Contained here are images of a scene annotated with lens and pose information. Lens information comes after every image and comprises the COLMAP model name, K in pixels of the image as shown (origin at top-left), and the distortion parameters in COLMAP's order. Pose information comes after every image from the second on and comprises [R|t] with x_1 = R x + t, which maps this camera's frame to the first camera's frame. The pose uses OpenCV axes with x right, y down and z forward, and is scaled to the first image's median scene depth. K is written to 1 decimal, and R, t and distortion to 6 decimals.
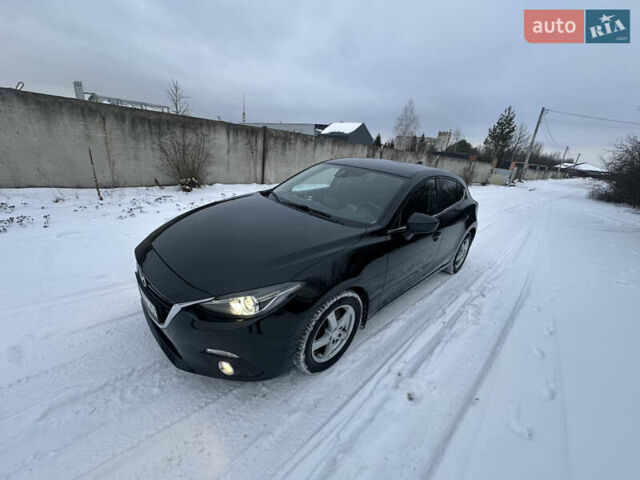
lens RADIAL K [[258.2, 0, 316.9], [0, 258.2, 241.0], [0, 0, 1]] dist [-0.002227, 0.000300]
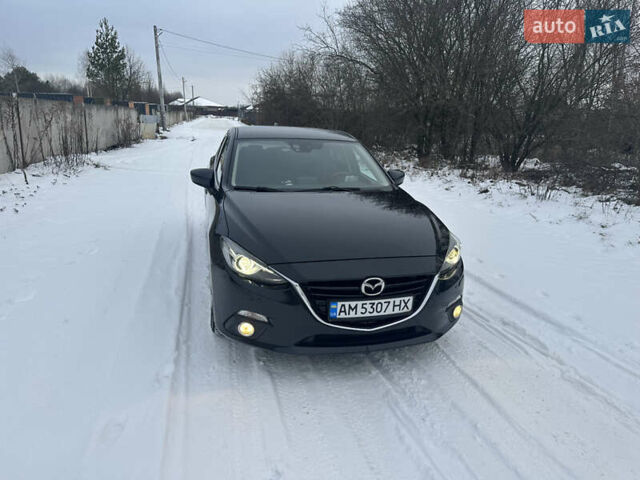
lens RADIAL K [[457.7, 0, 320.0], [0, 457.7, 240.0], [0, 0, 1]] dist [0.016321, -0.006191]
pose [[0.501001, -0.307356, 0.809030, -0.410577], [0.317829, 0.934835, 0.158331, -0.065733], [-0.804974, 0.177809, 0.566040, 0.044080]]
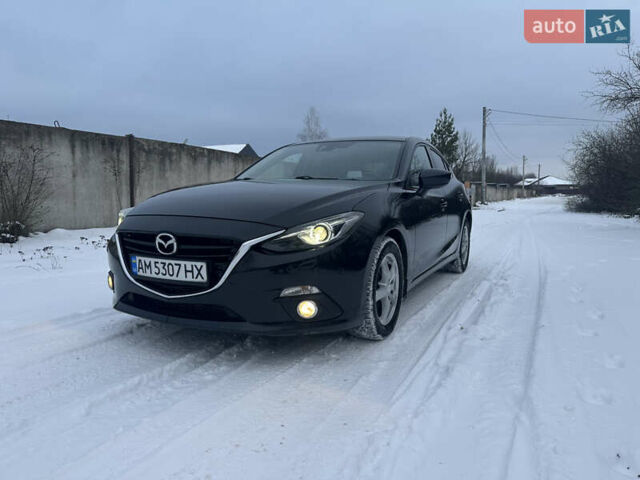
lens RADIAL K [[457.7, 0, 320.0], [0, 457.7, 240.0], [0, 0, 1]] dist [0.016321, -0.006191]
pose [[0.942970, -0.126905, 0.307739, -0.134785], [0.193788, 0.960952, -0.197527, 0.102861], [-0.270655, 0.245898, 0.930742, -0.092931]]
